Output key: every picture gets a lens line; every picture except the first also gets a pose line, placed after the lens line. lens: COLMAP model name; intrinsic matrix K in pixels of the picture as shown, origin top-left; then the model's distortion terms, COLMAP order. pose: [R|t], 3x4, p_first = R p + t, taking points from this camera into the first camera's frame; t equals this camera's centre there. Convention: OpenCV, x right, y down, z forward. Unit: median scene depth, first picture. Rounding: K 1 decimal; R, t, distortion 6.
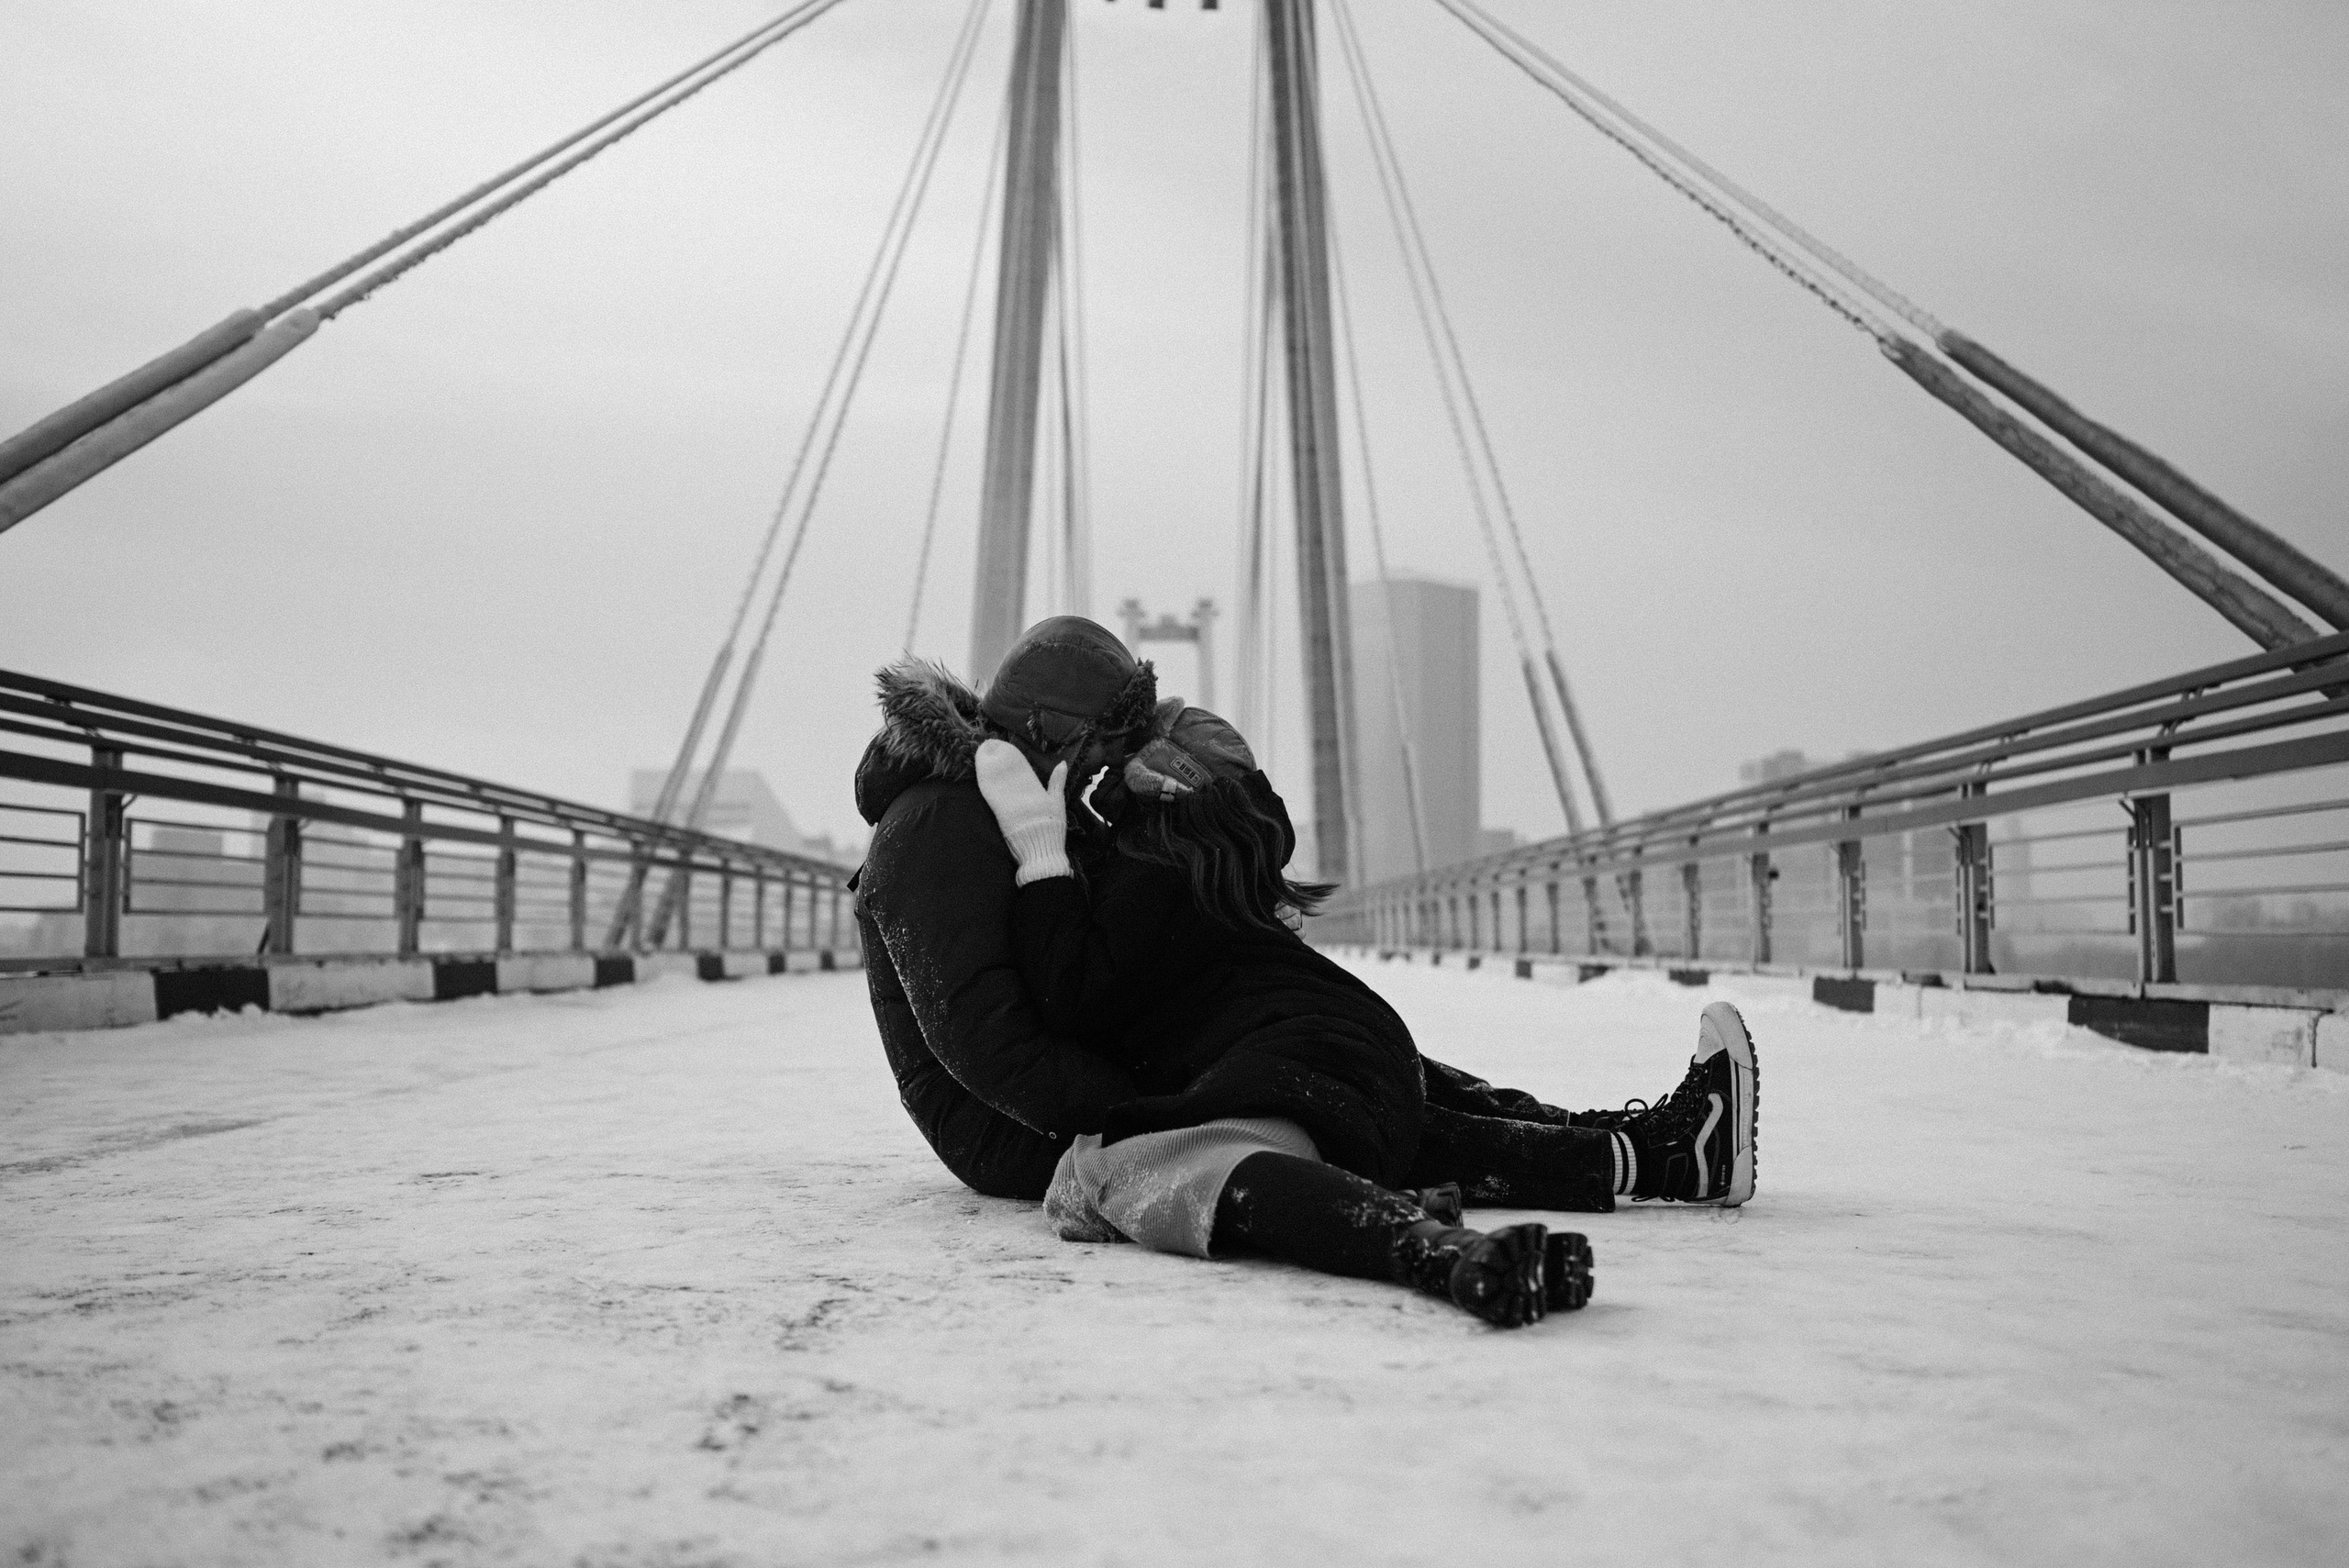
lens RADIAL K [[2223.5, 0, 1174.5], [0, 2223.5, 784.0], [0, 0, 1]] dist [-0.011420, 0.015417]
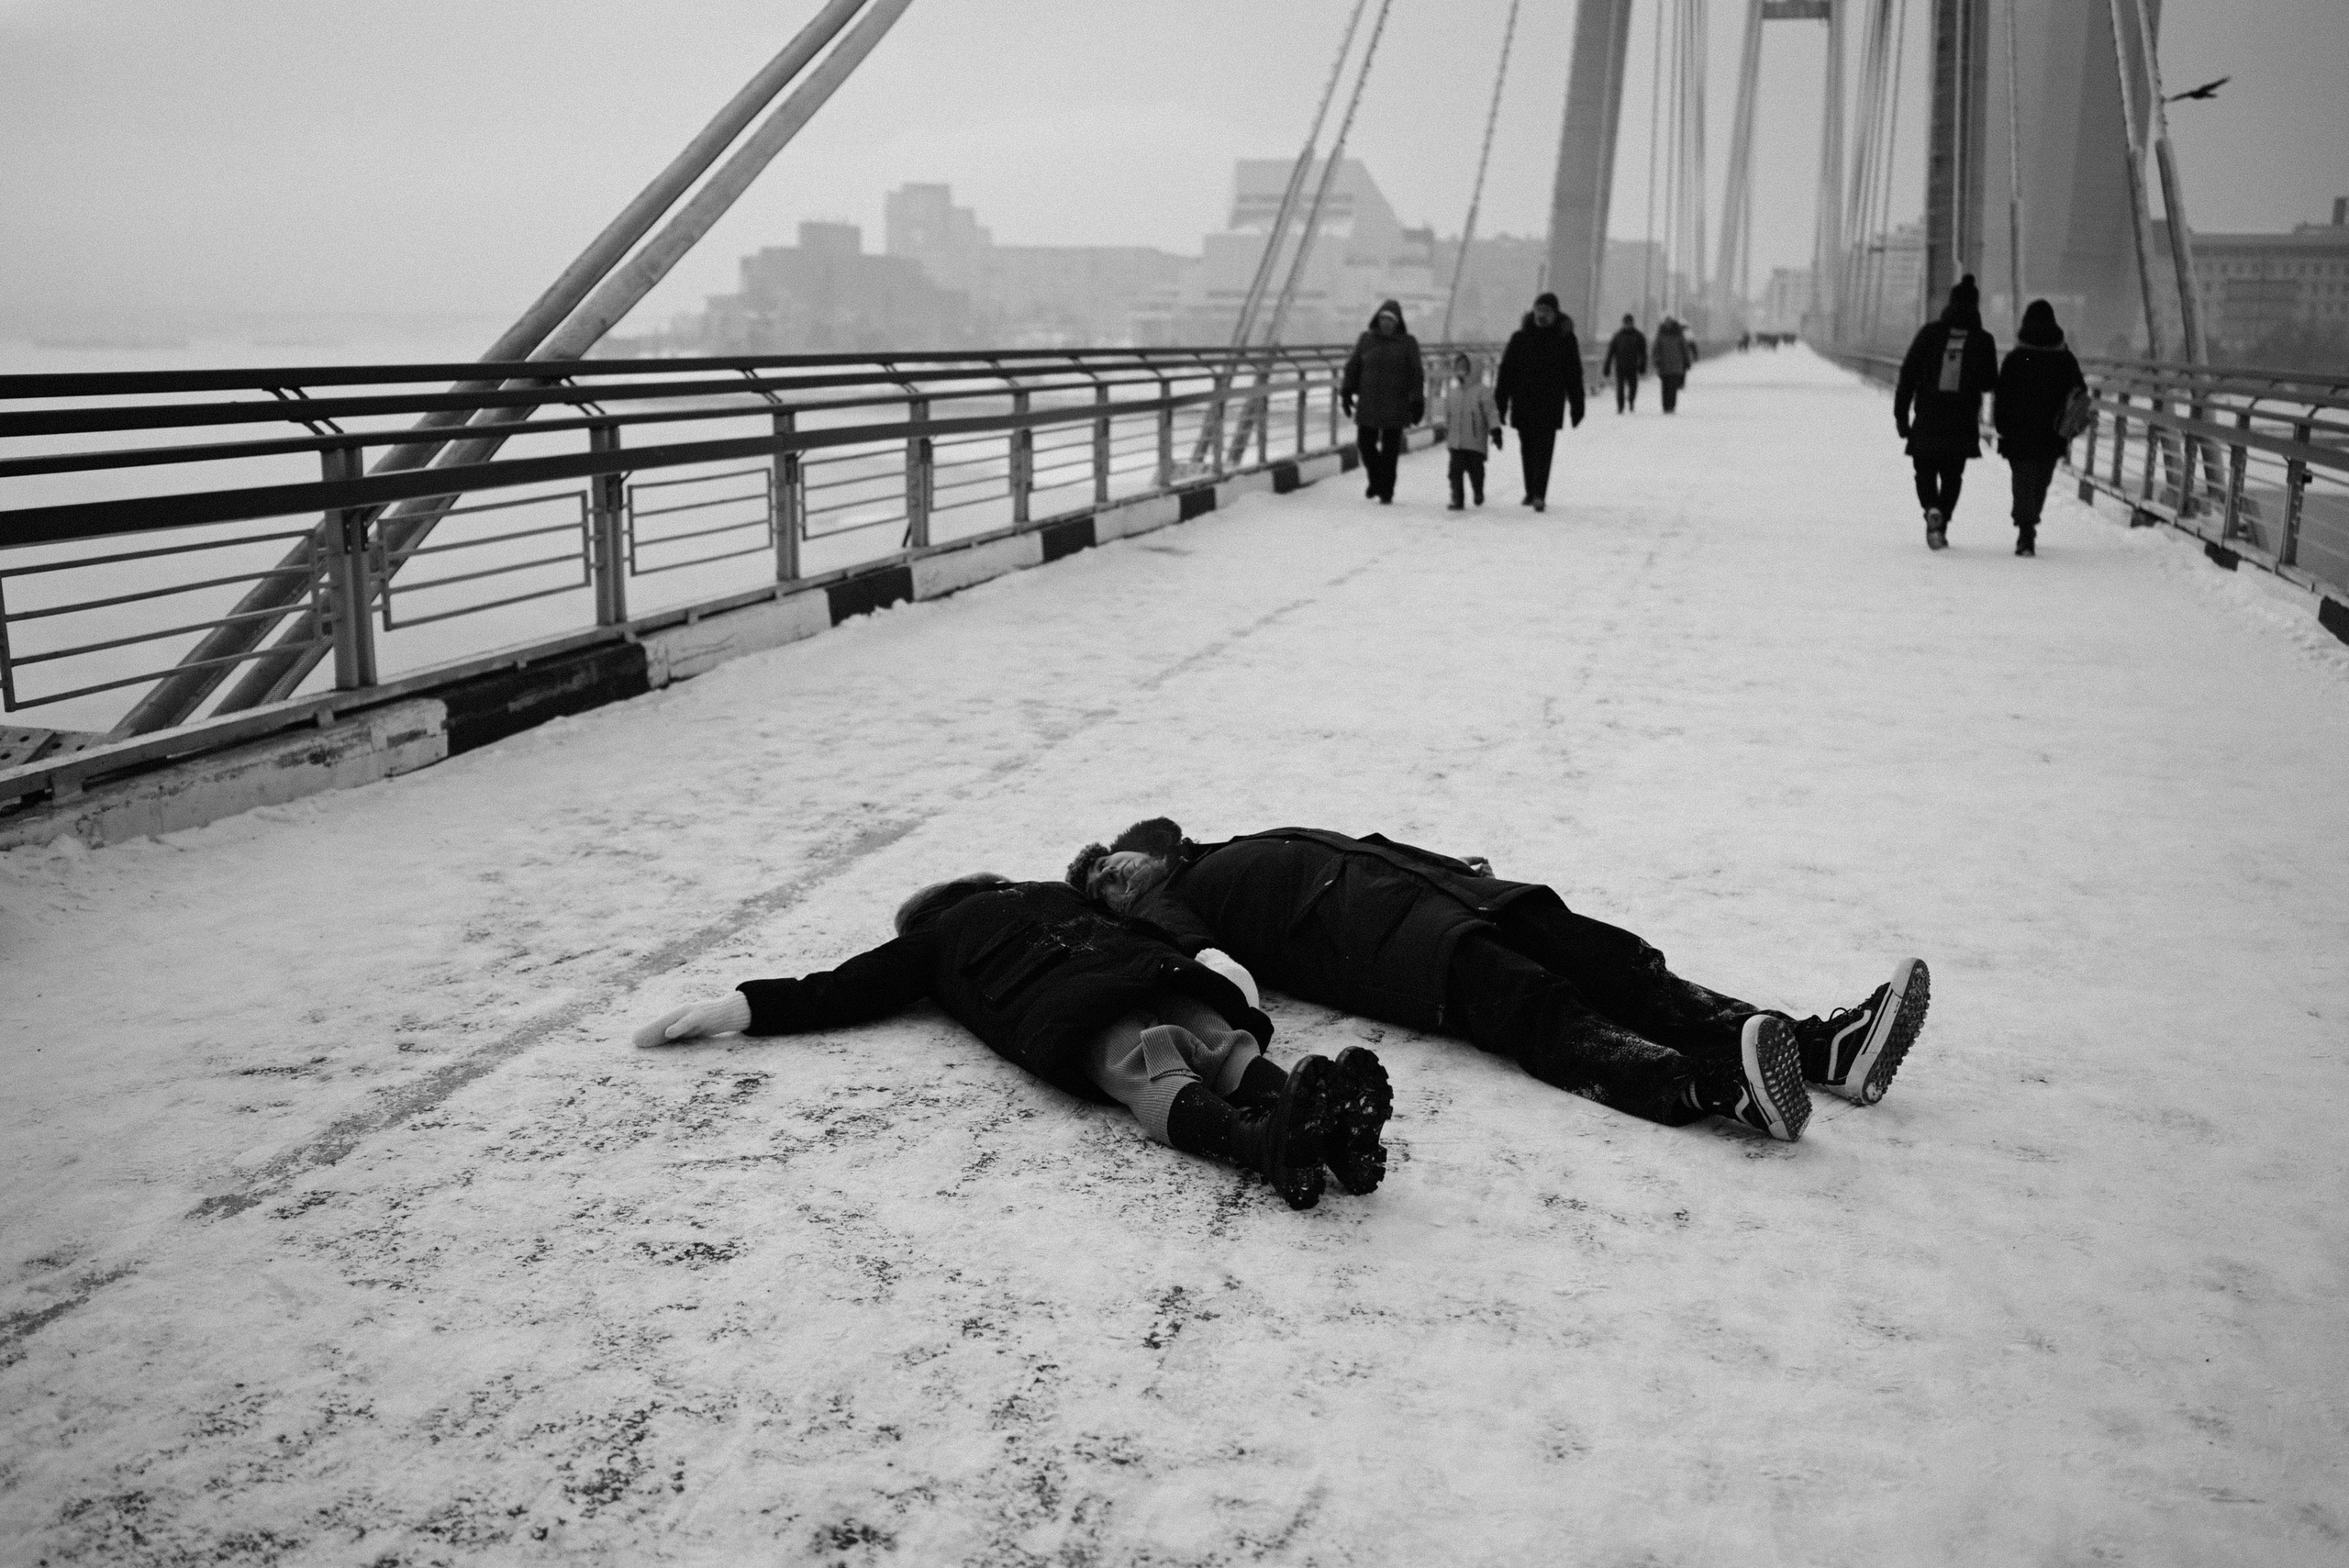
lens RADIAL K [[2223.5, 0, 1174.5], [0, 2223.5, 784.0], [0, 0, 1]] dist [-0.011420, 0.015417]
pose [[0.964248, 0.065963, -0.256662, 0.048406], [0.007870, 0.960970, 0.276540, -0.125002], [0.264886, -0.268673, 0.926094, -0.114959]]
